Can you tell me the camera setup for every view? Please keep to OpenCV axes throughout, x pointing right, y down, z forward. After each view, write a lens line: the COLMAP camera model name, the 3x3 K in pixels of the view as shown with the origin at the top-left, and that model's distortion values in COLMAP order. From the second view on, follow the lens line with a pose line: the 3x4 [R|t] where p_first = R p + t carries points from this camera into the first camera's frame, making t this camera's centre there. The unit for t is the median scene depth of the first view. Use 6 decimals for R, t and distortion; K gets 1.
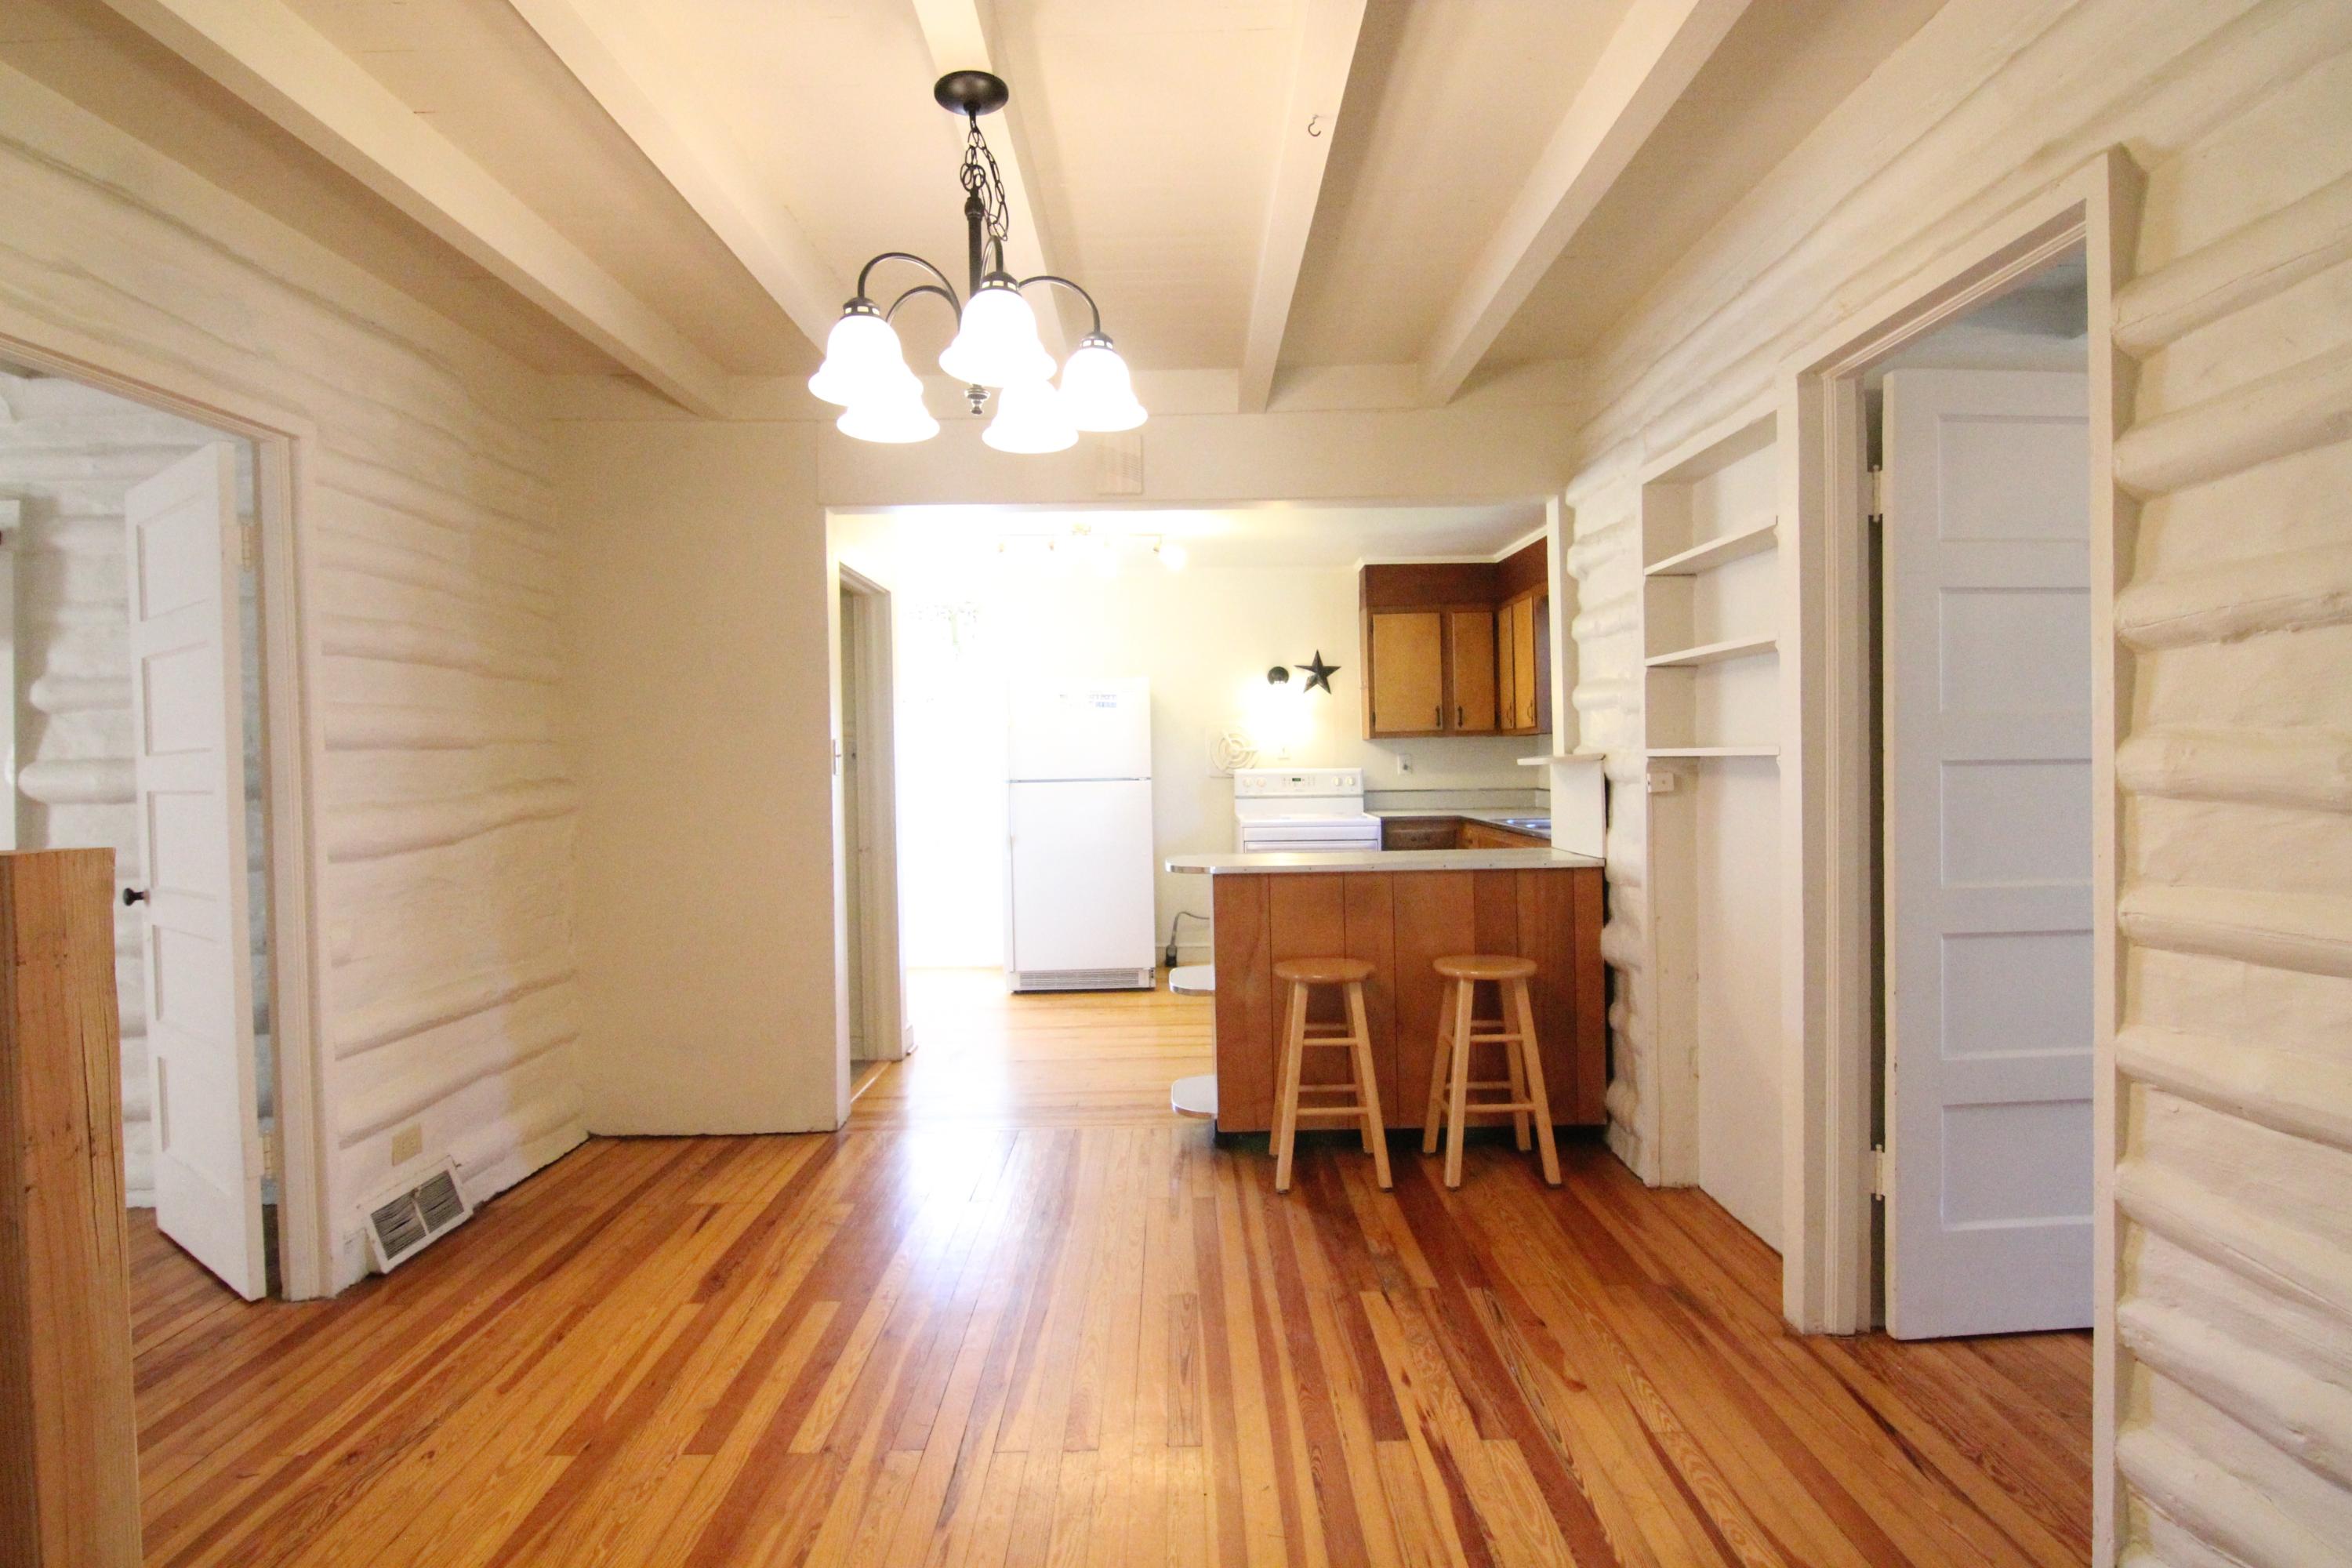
lens RADIAL K [[1193.2, 0, 1176.0], [0, 1193.2, 784.0], [0, 0, 1]] dist [-0.002943, -0.015182]
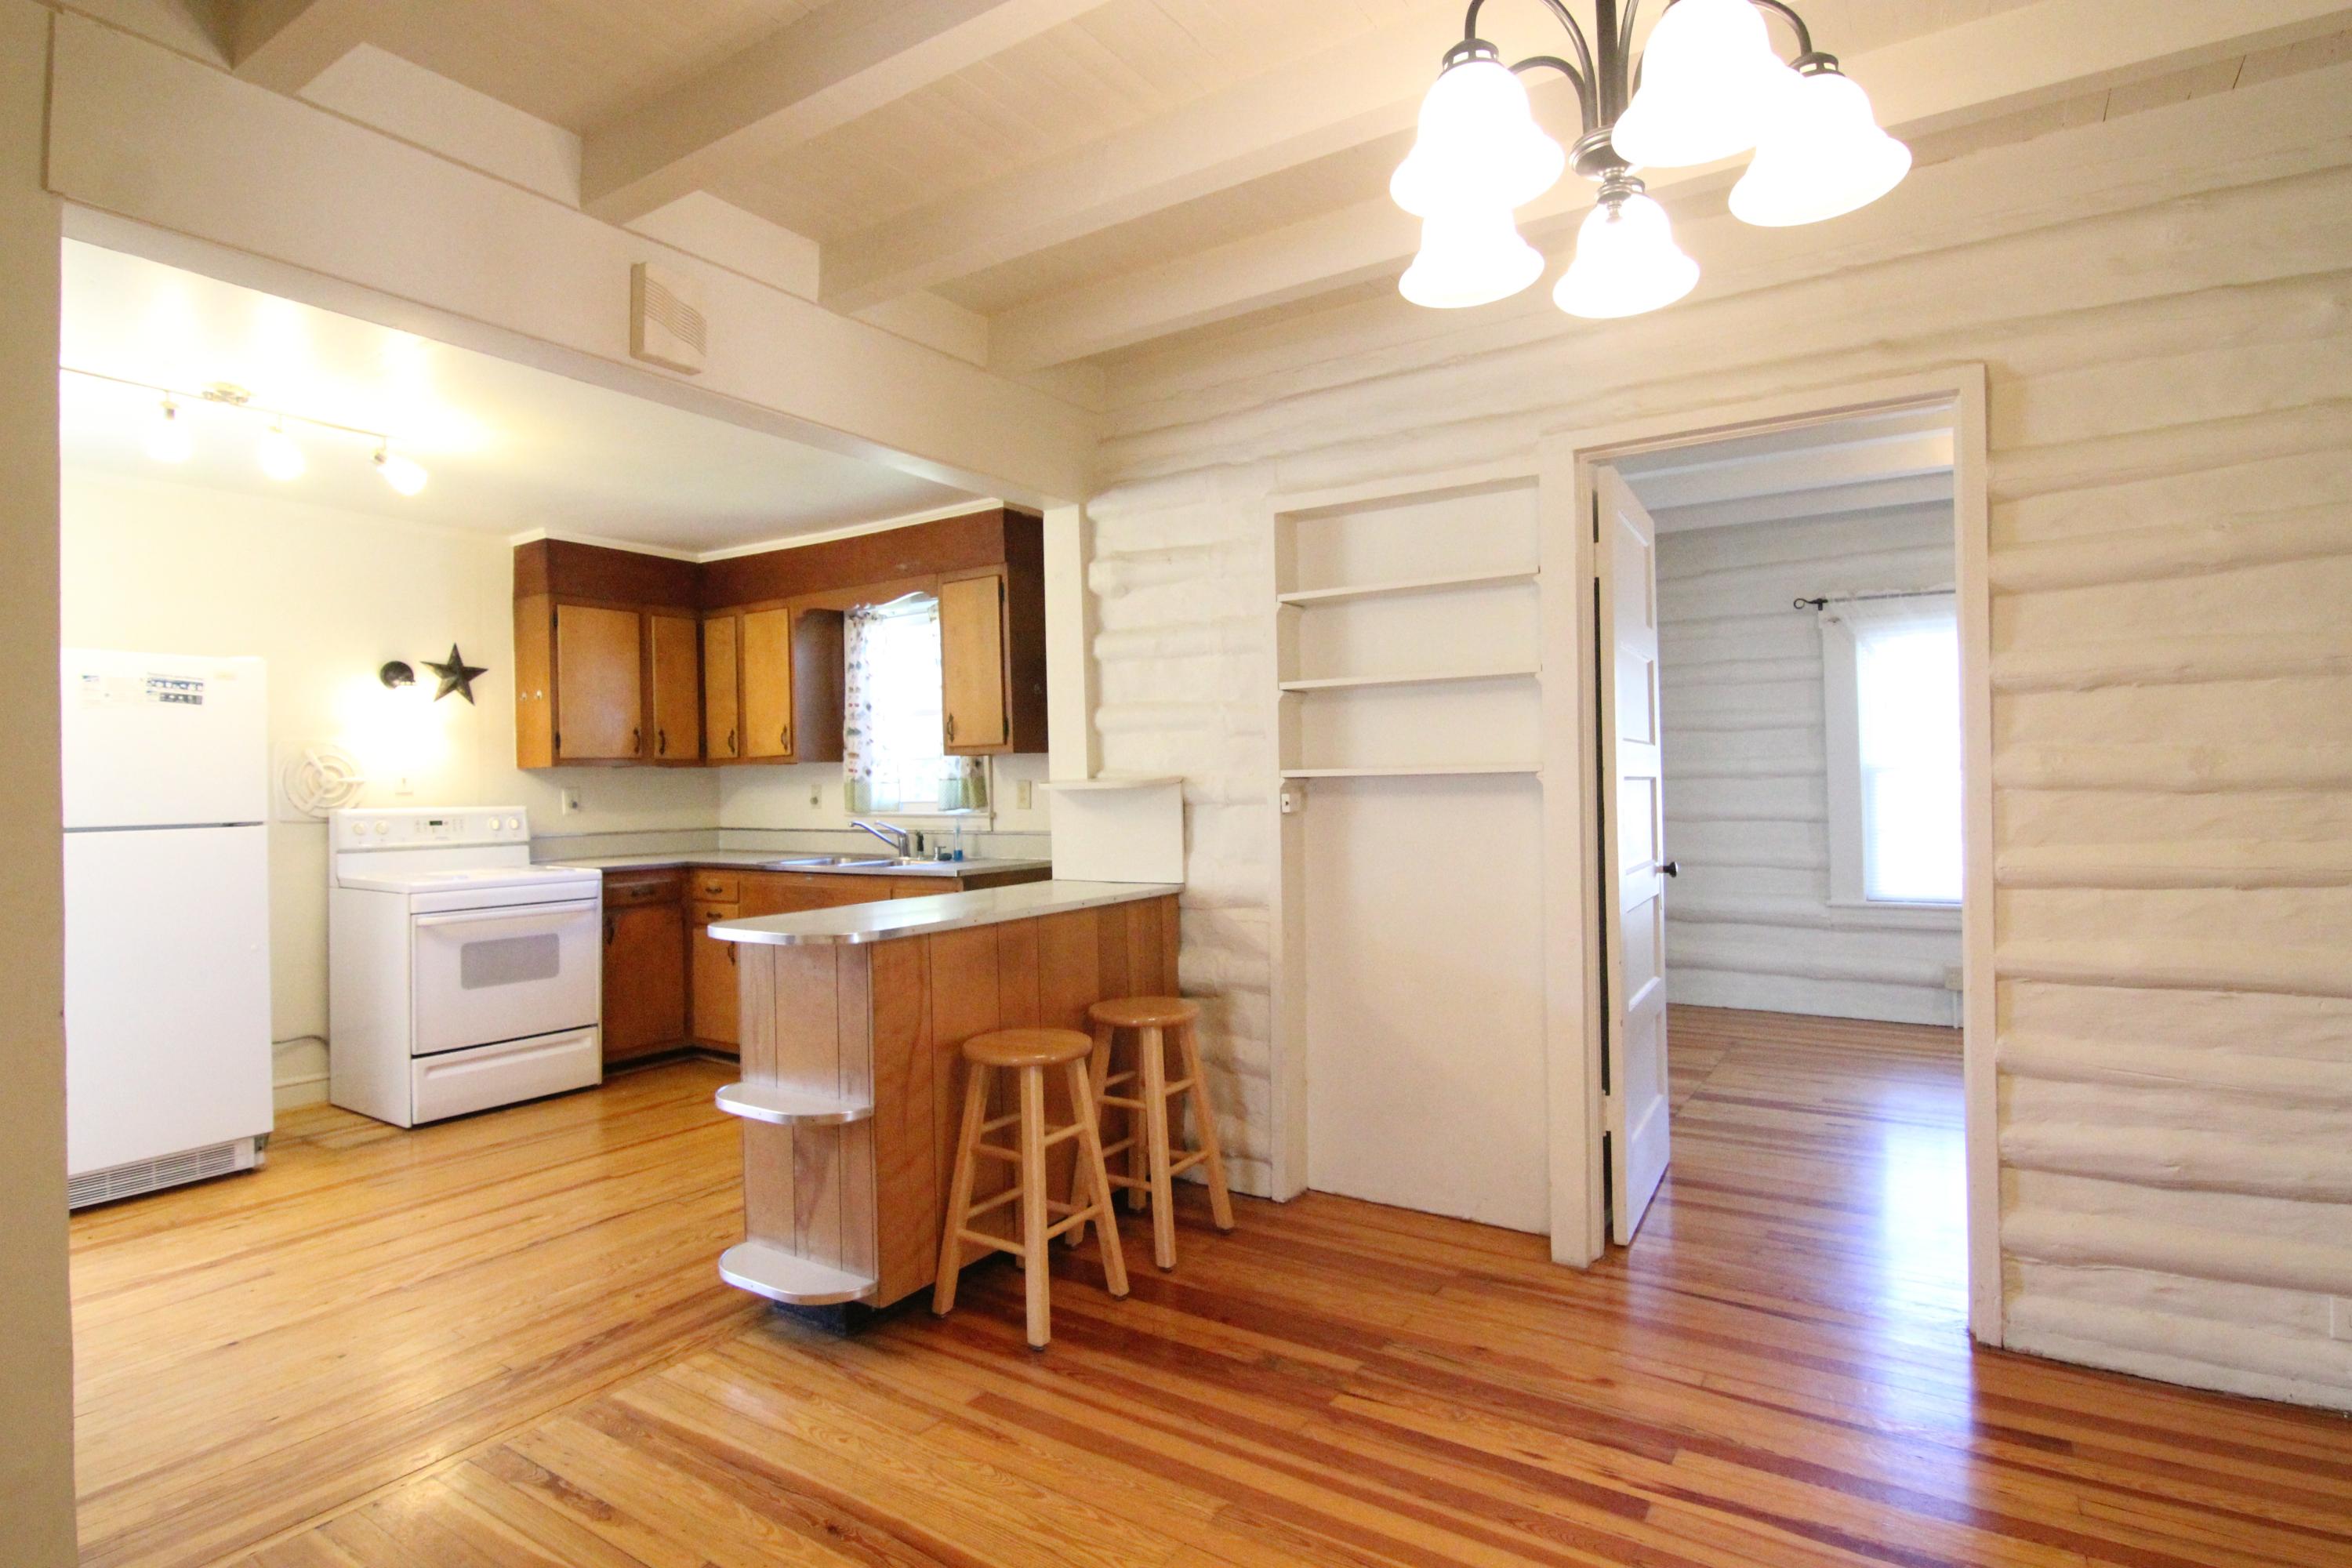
lens RADIAL K [[1193.2, 0, 1176.0], [0, 1193.2, 784.0], [0, 0, 1]] dist [-0.002943, -0.015182]
pose [[0.550905, 0.006275, 0.834544, -0.513666], [0.027093, 0.999310, -0.025399, 0.006108], [-0.834128, 0.036603, 0.550355, 0.516308]]
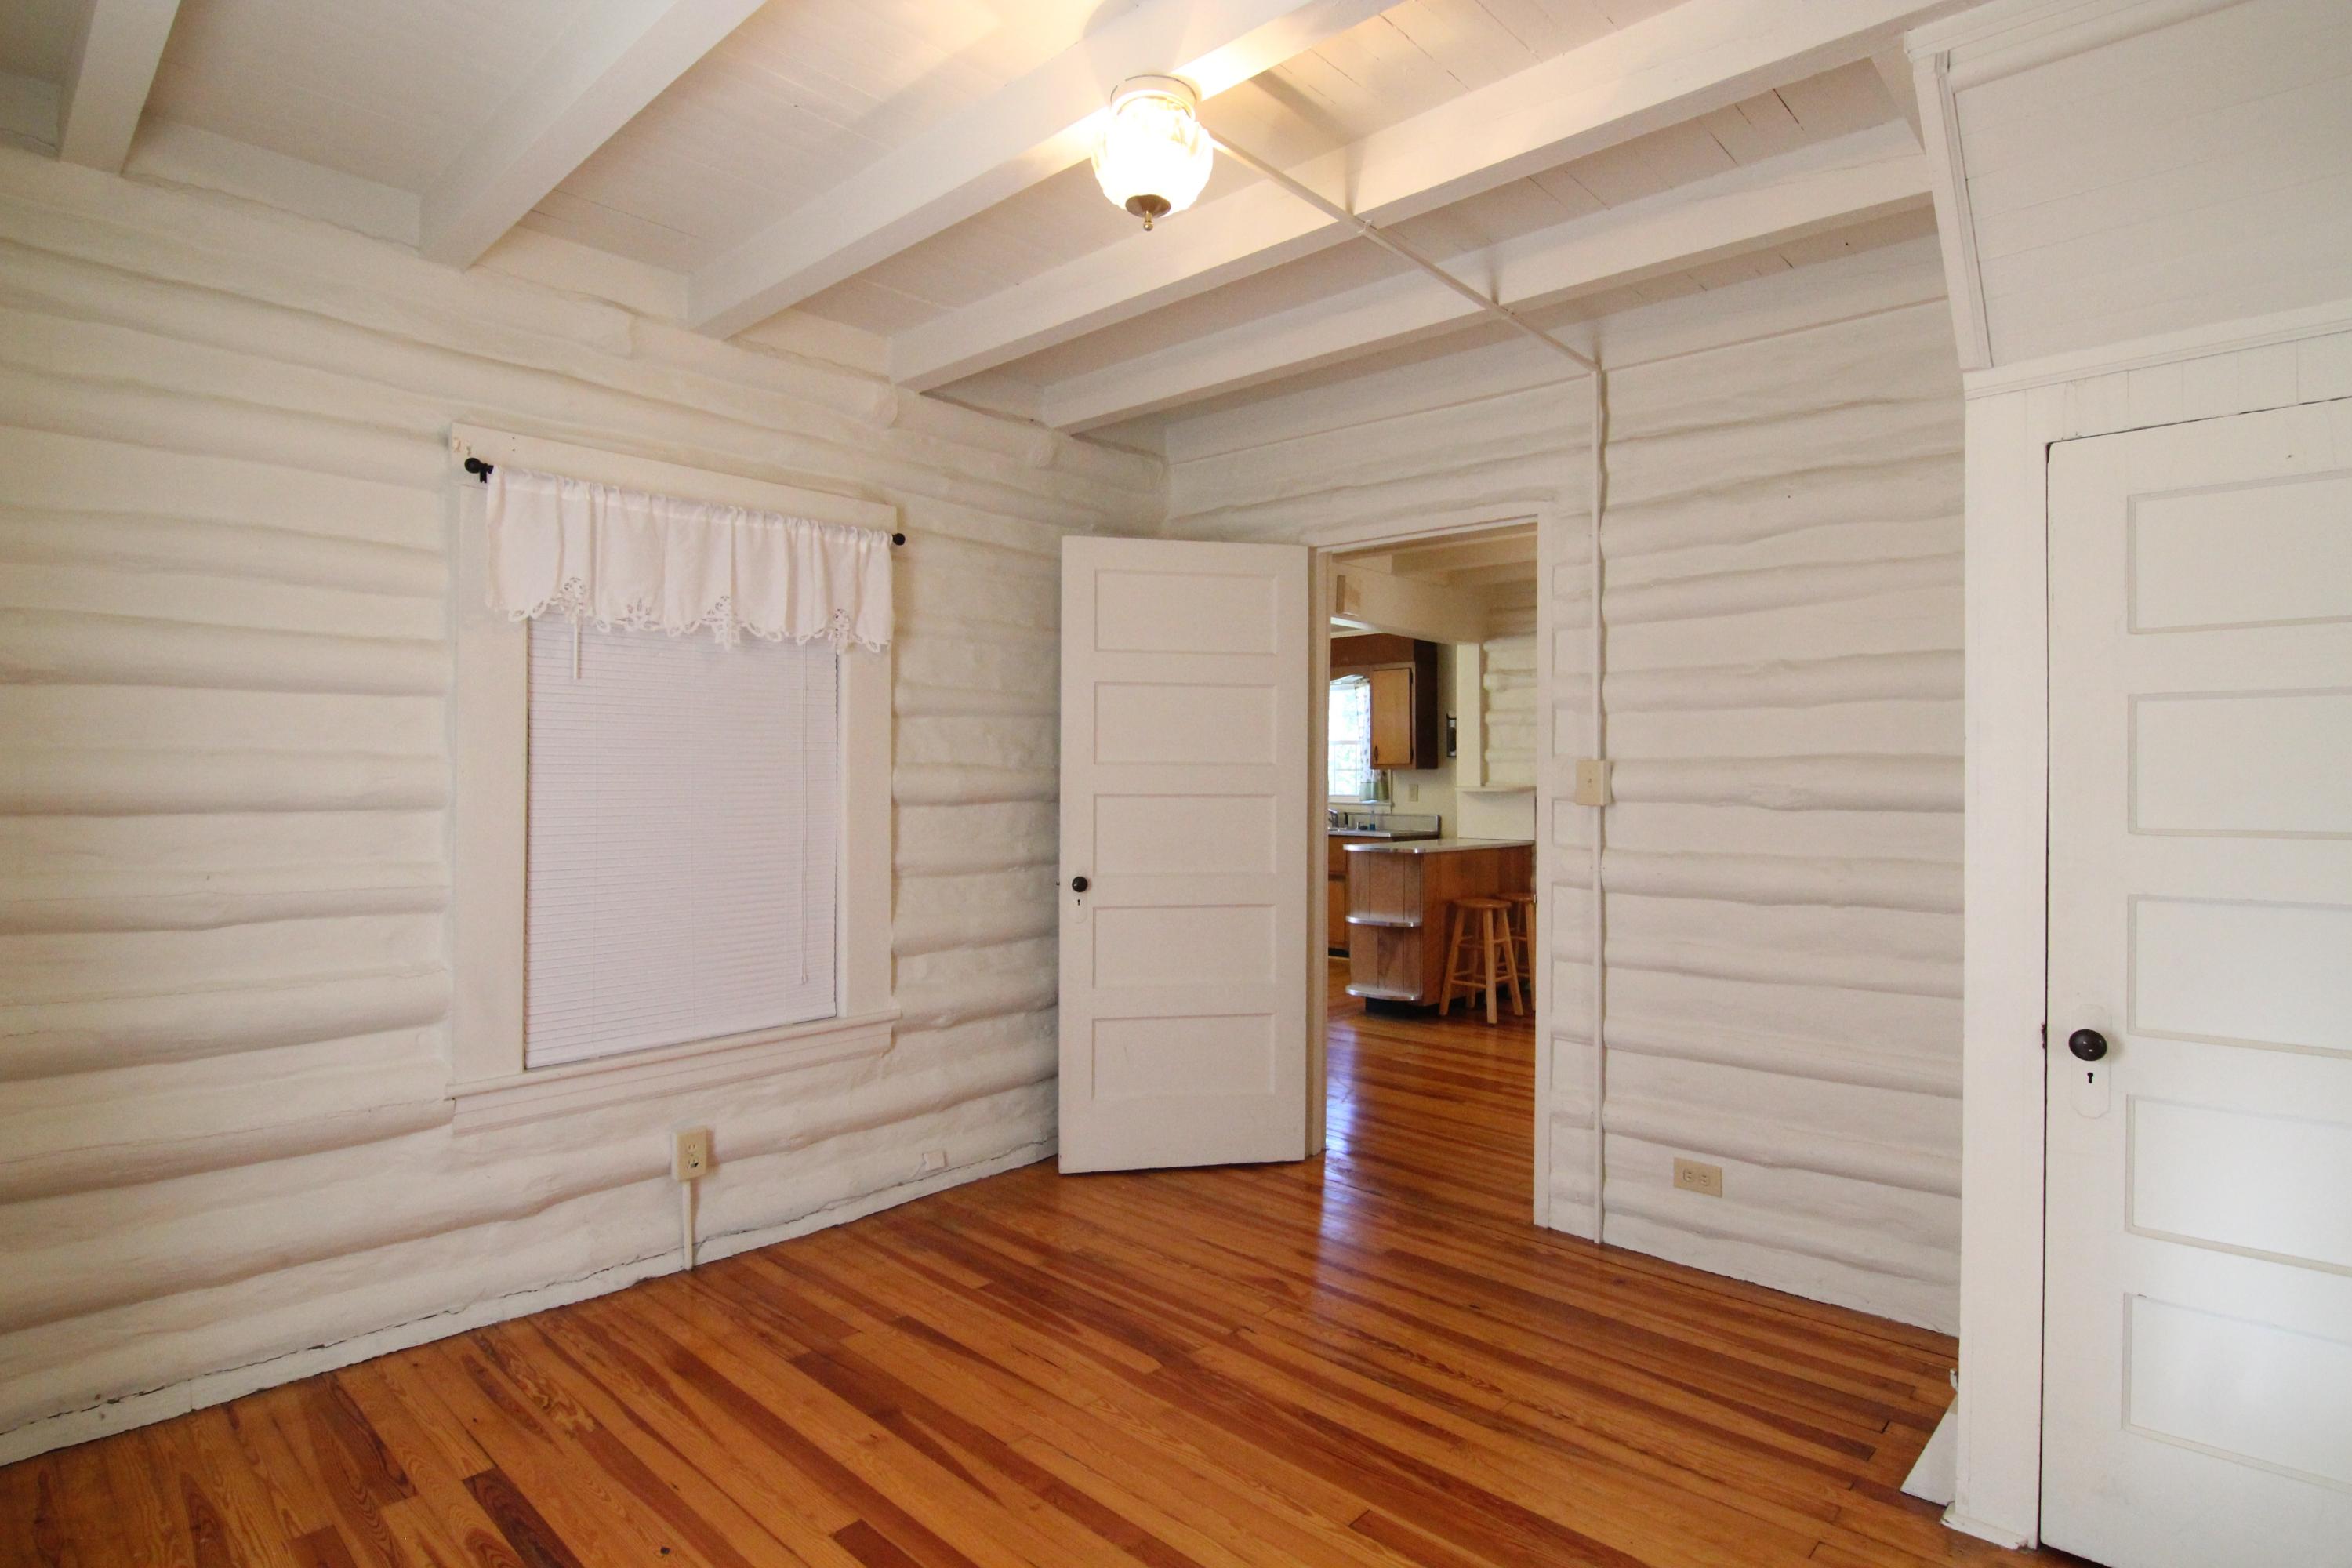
lens RADIAL K [[1205.8, 0, 1176.0], [0, 1205.8, 784.0], [0, 0, 1]] dist [0.002125, -0.036362]
pose [[0.676054, 0.020857, 0.736557, -1.641418], [-0.003012, 0.999669, -0.025543, 0.025305], [-0.736846, 0.015050, 0.675893, 0.117790]]
